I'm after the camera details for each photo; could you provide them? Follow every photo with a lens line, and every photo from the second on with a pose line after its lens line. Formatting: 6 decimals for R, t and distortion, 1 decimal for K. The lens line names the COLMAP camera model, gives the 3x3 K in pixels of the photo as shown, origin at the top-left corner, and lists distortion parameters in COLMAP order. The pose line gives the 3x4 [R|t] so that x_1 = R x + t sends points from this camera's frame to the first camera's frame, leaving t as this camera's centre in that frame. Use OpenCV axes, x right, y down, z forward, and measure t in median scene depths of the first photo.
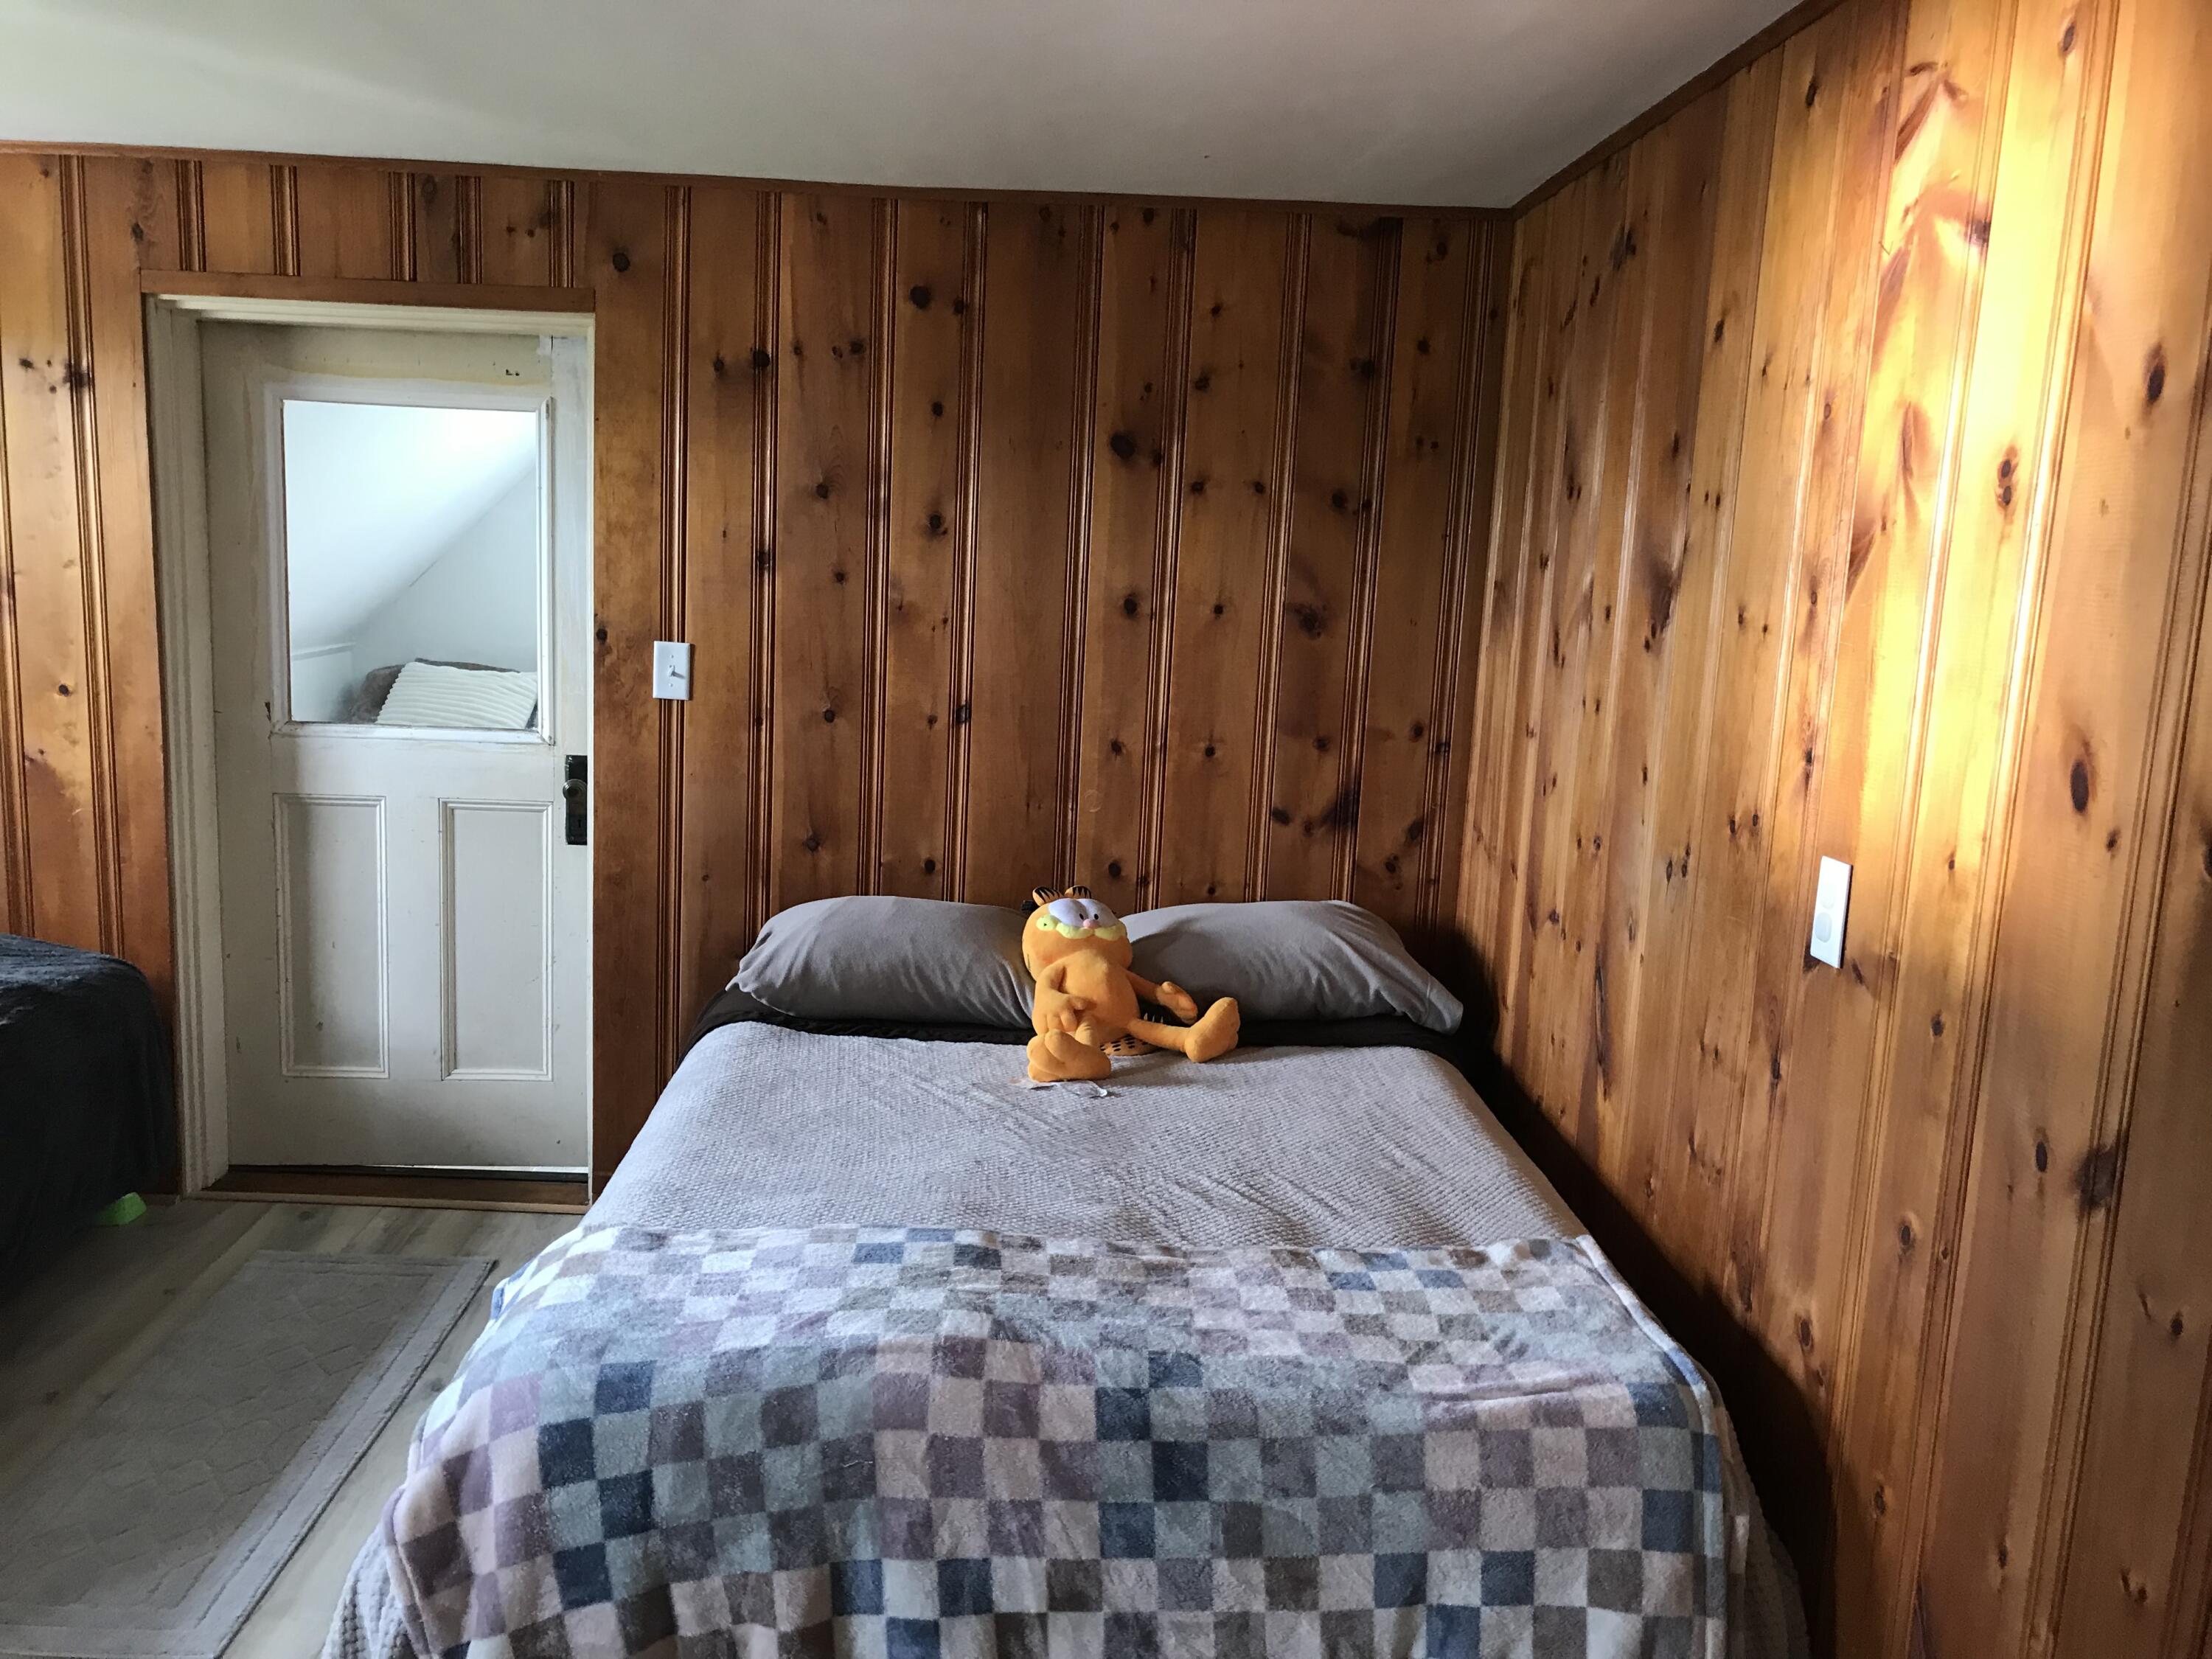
lens RADIAL K [[1824.8, 0, 1085.4], [0, 1824.8, 822.9], [0, 0, 1]] dist [0.032127, -0.013724]
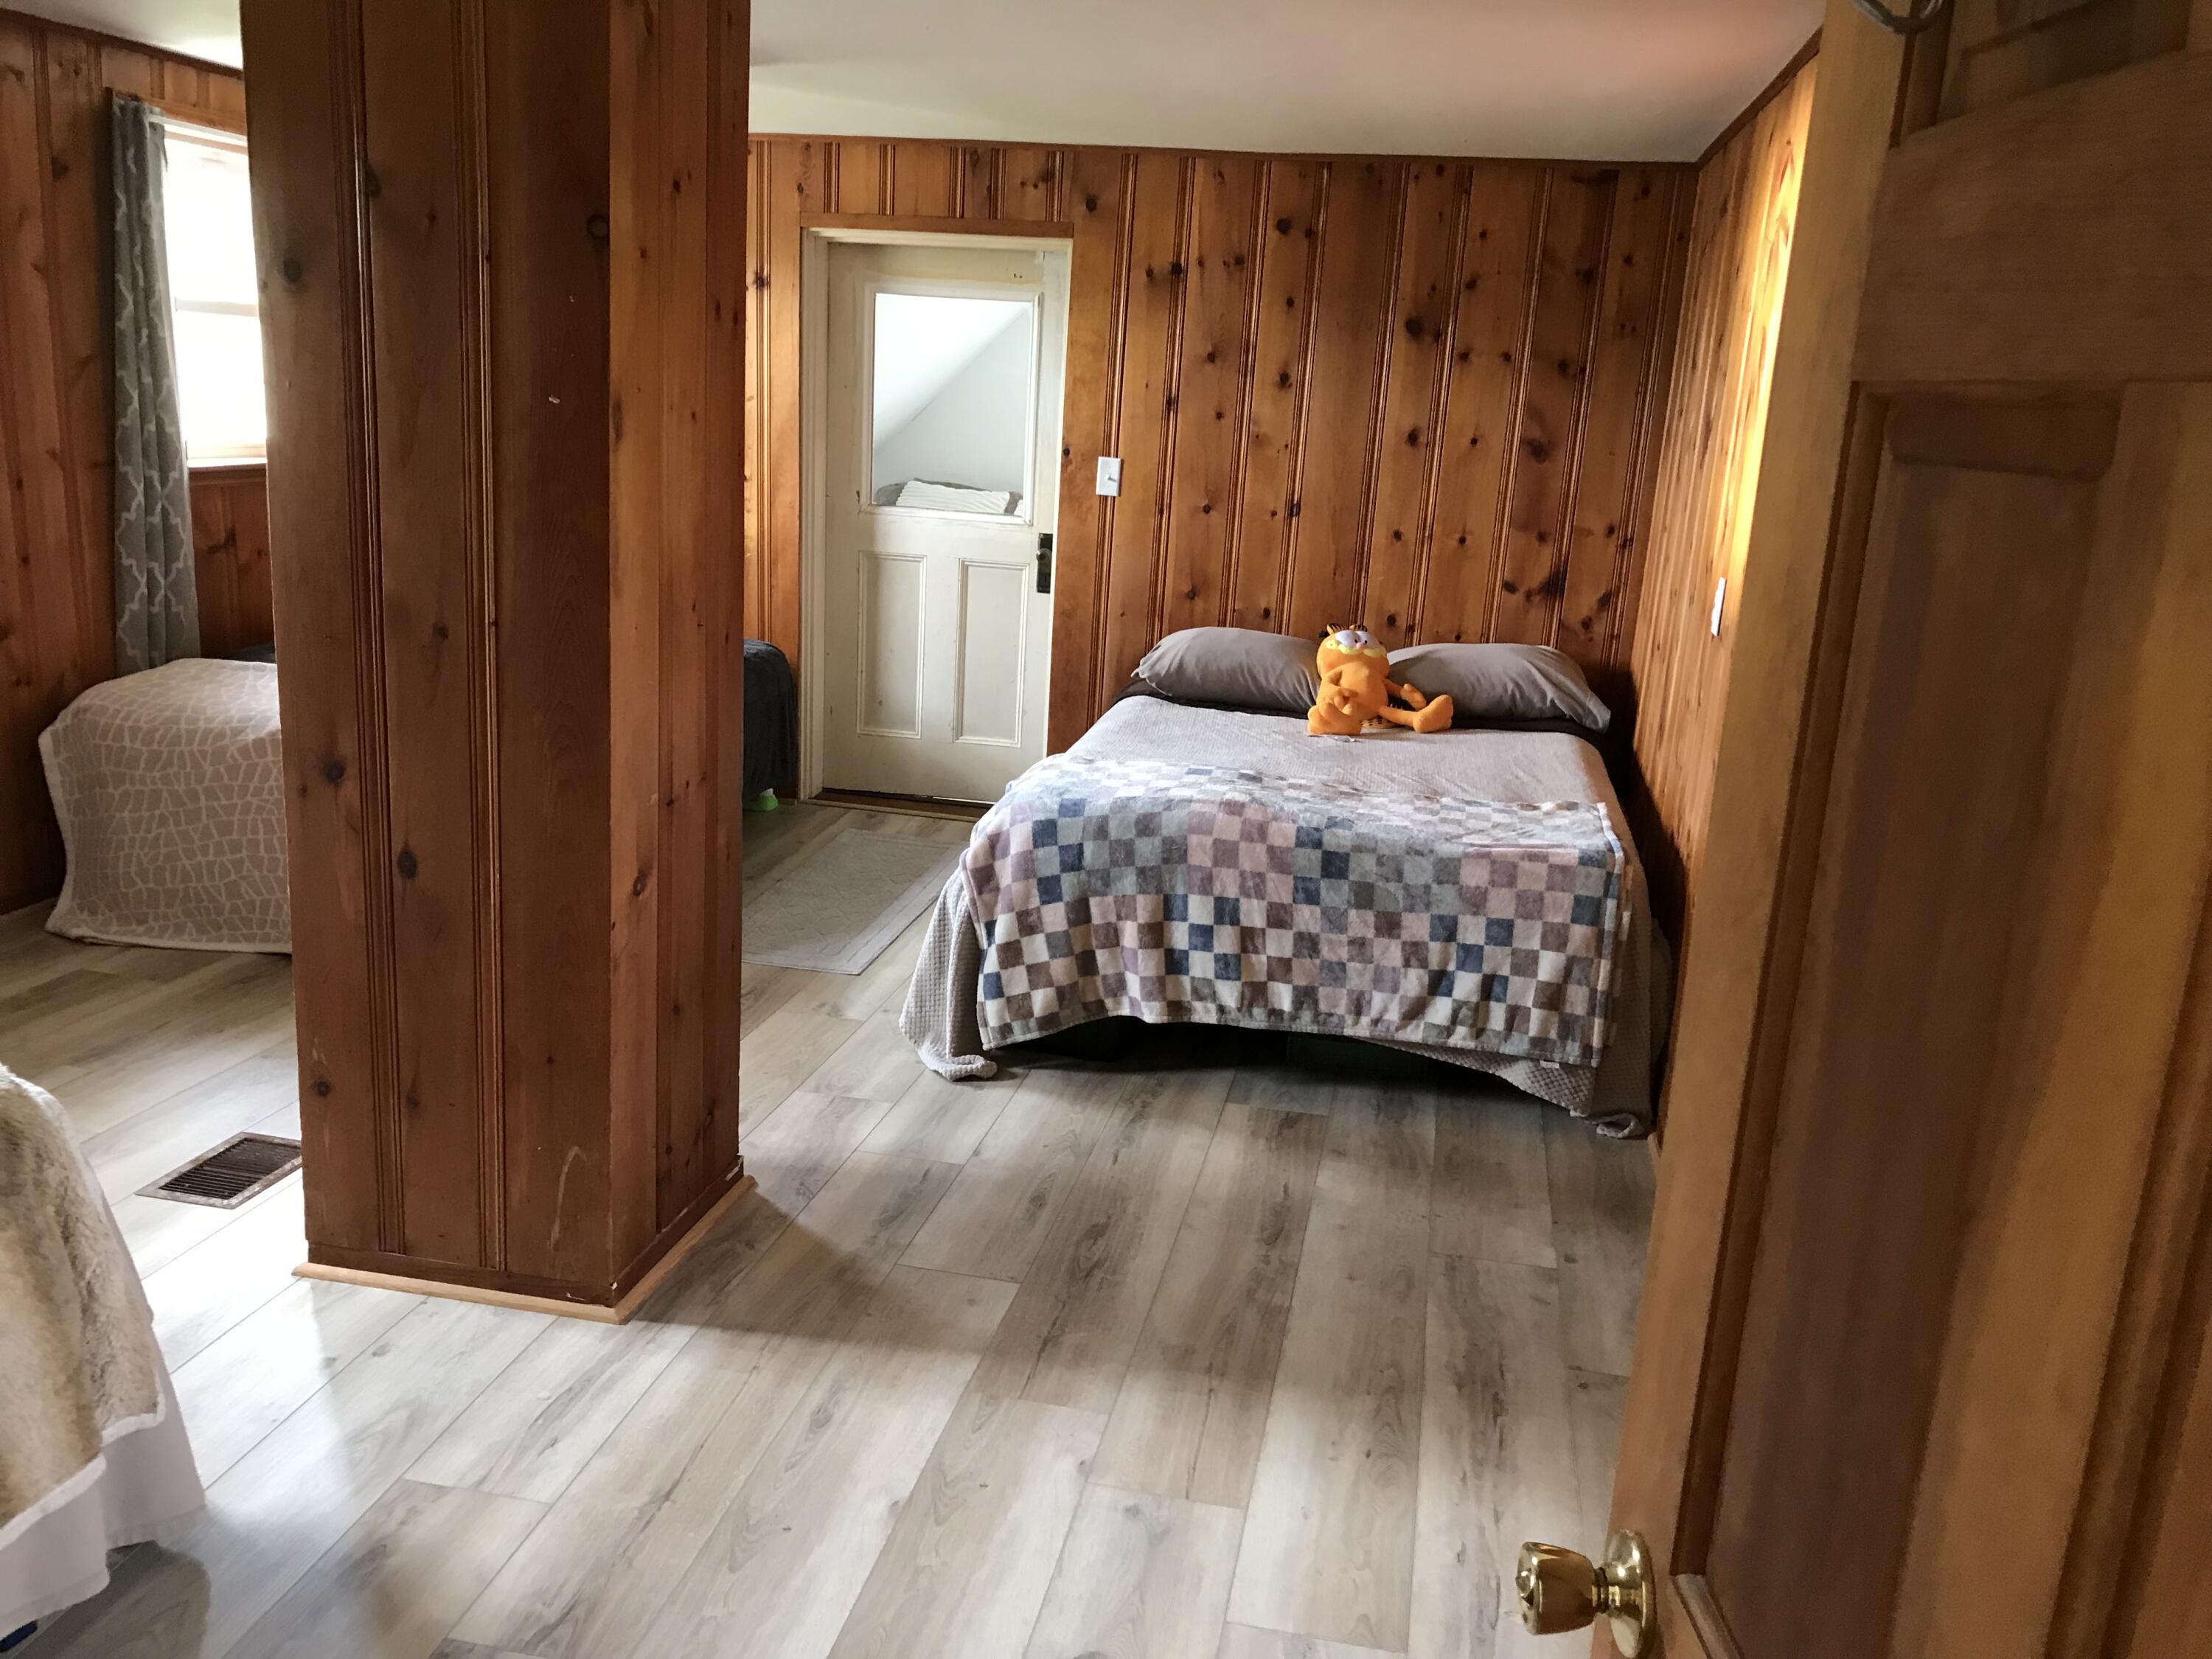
lens RADIAL K [[1813.4, 0, 1082.9], [0, 1813.4, 836.4], [0, 0, 1]] dist [0.099119, -0.104979]
pose [[0.972401, 0.069315, -0.222783, 0.119446], [-0.049090, 0.994259, 0.095078, 0.075894], [0.228095, -0.081517, 0.970220, -0.537469]]
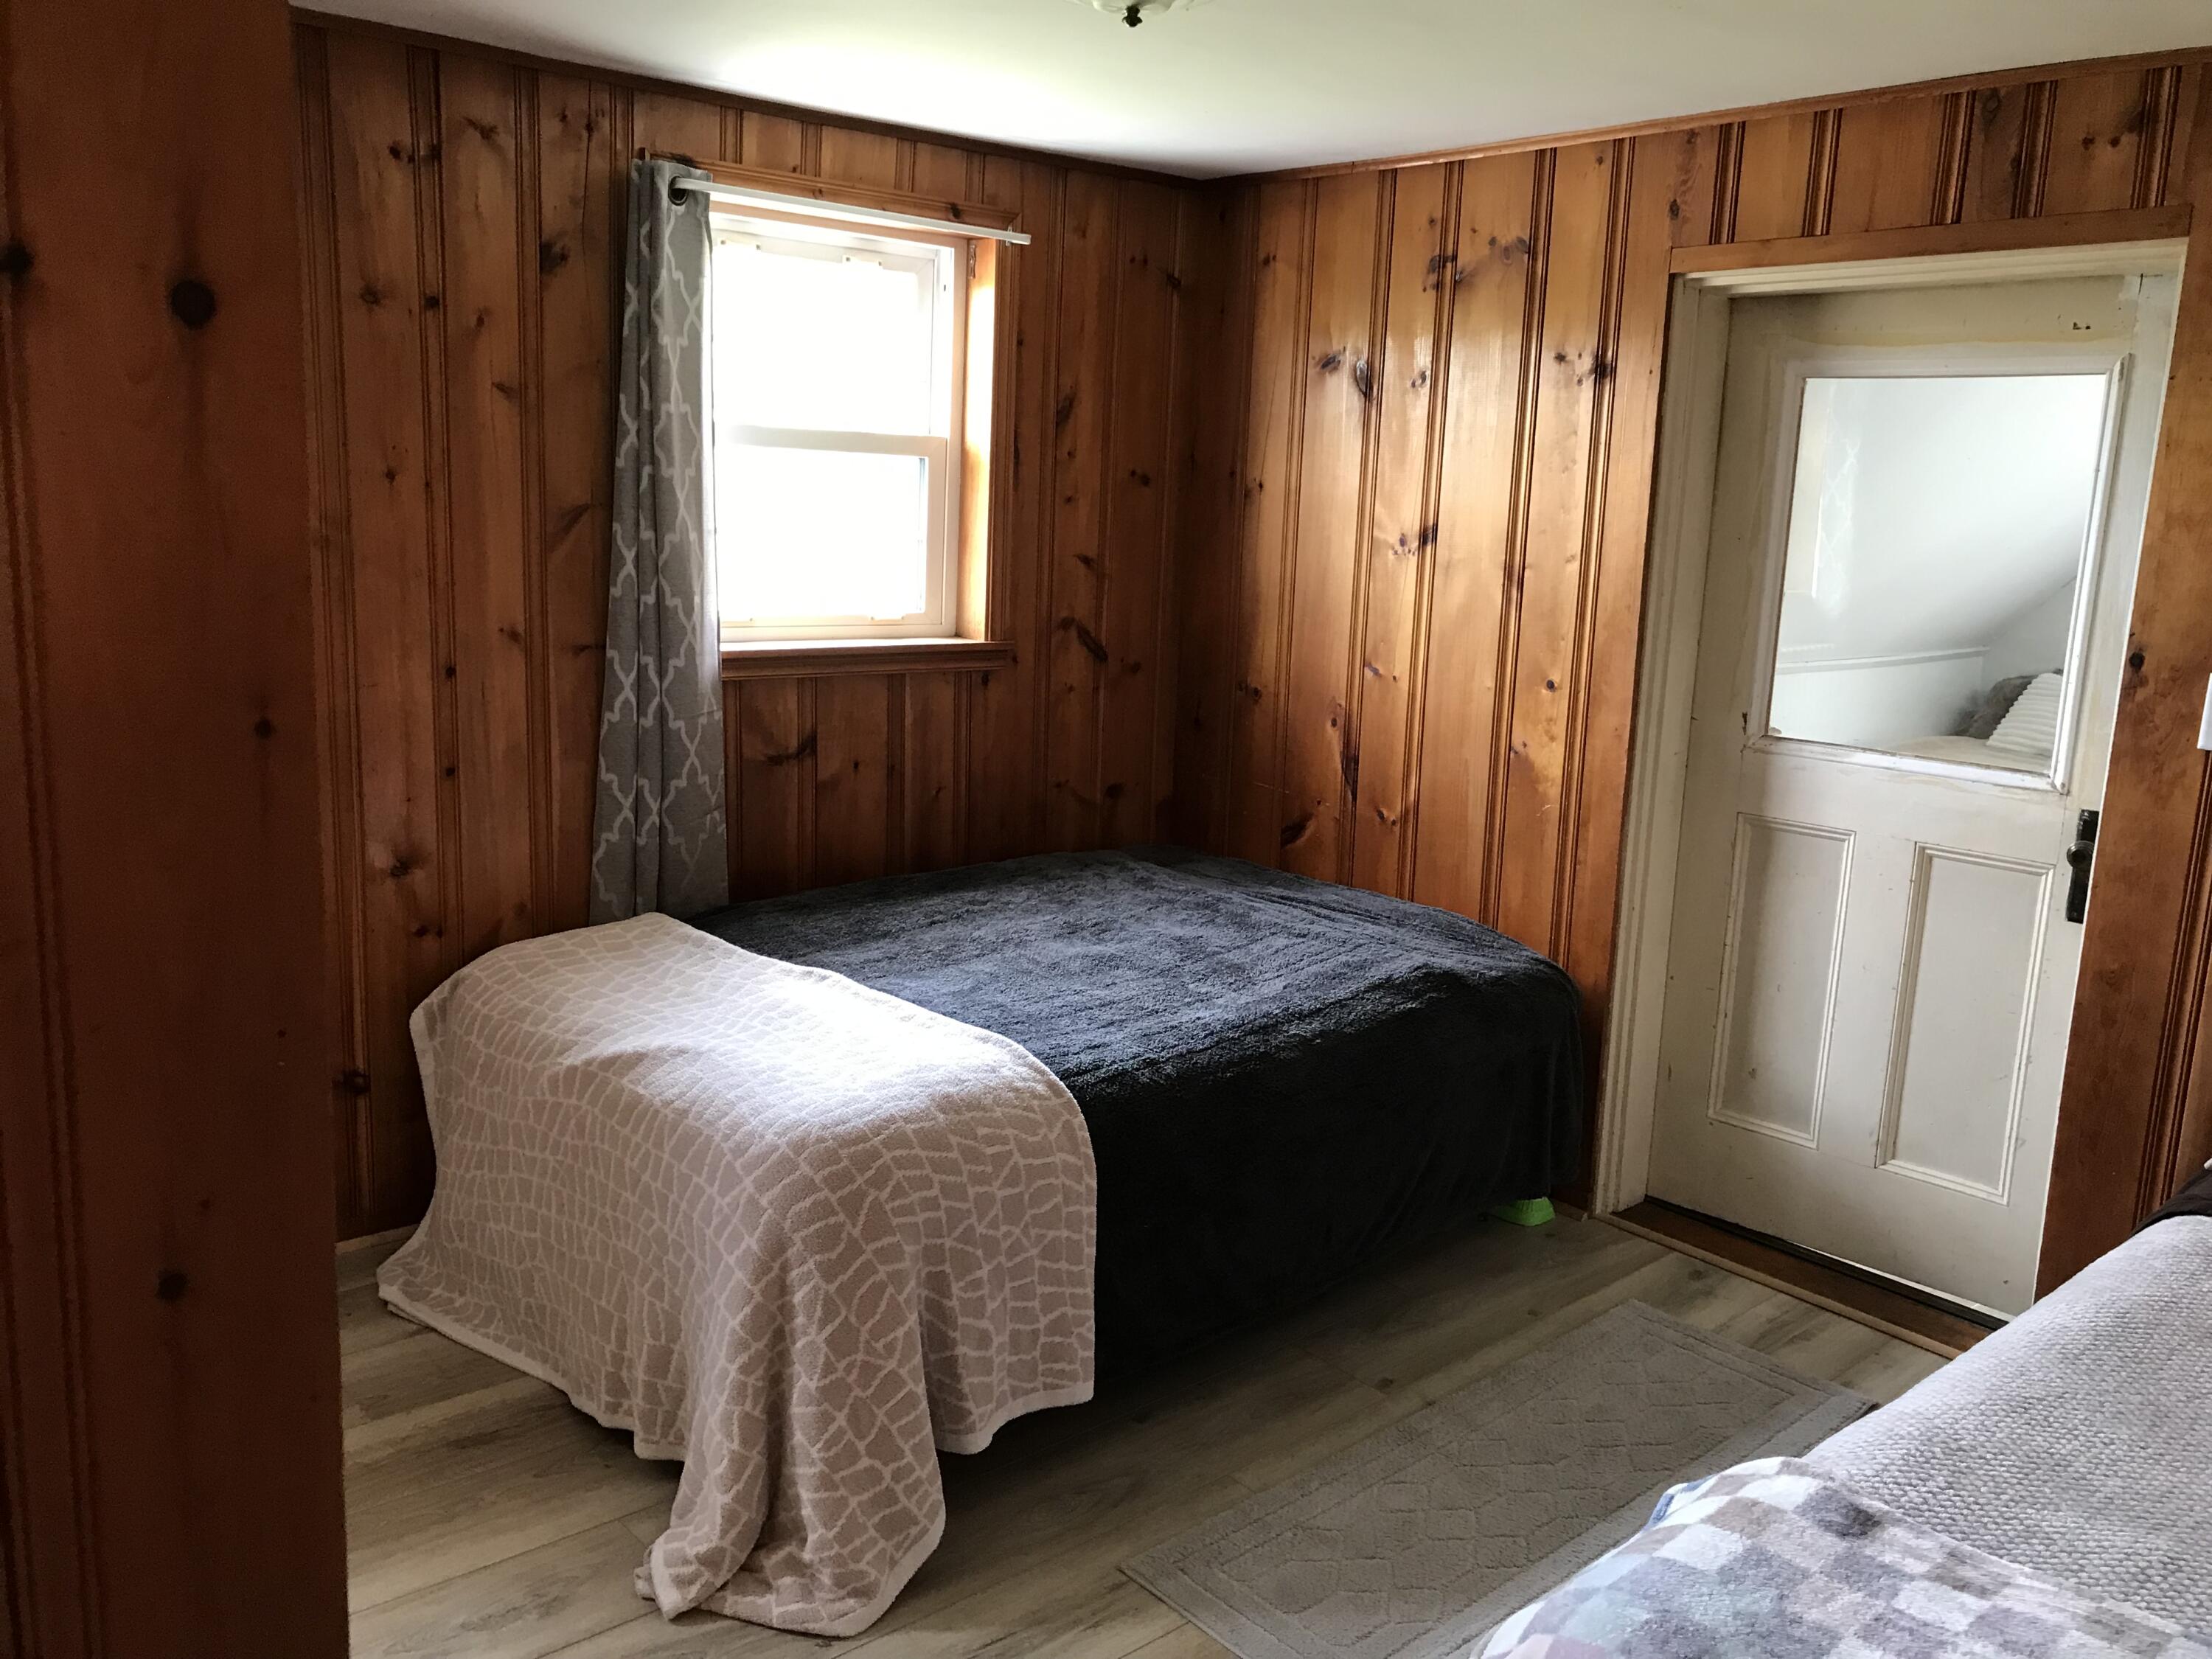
lens RADIAL K [[1823.9, 0, 1109.0], [0, 1823.9, 826.4], [0, 0, 1]] dist [0.024118, -0.007228]
pose [[0.643751, 0.129047, -0.754276, 0.048913], [-0.126111, 0.990092, 0.061761, -0.028352], [0.754772, 0.055364, 0.653647, 0.183343]]
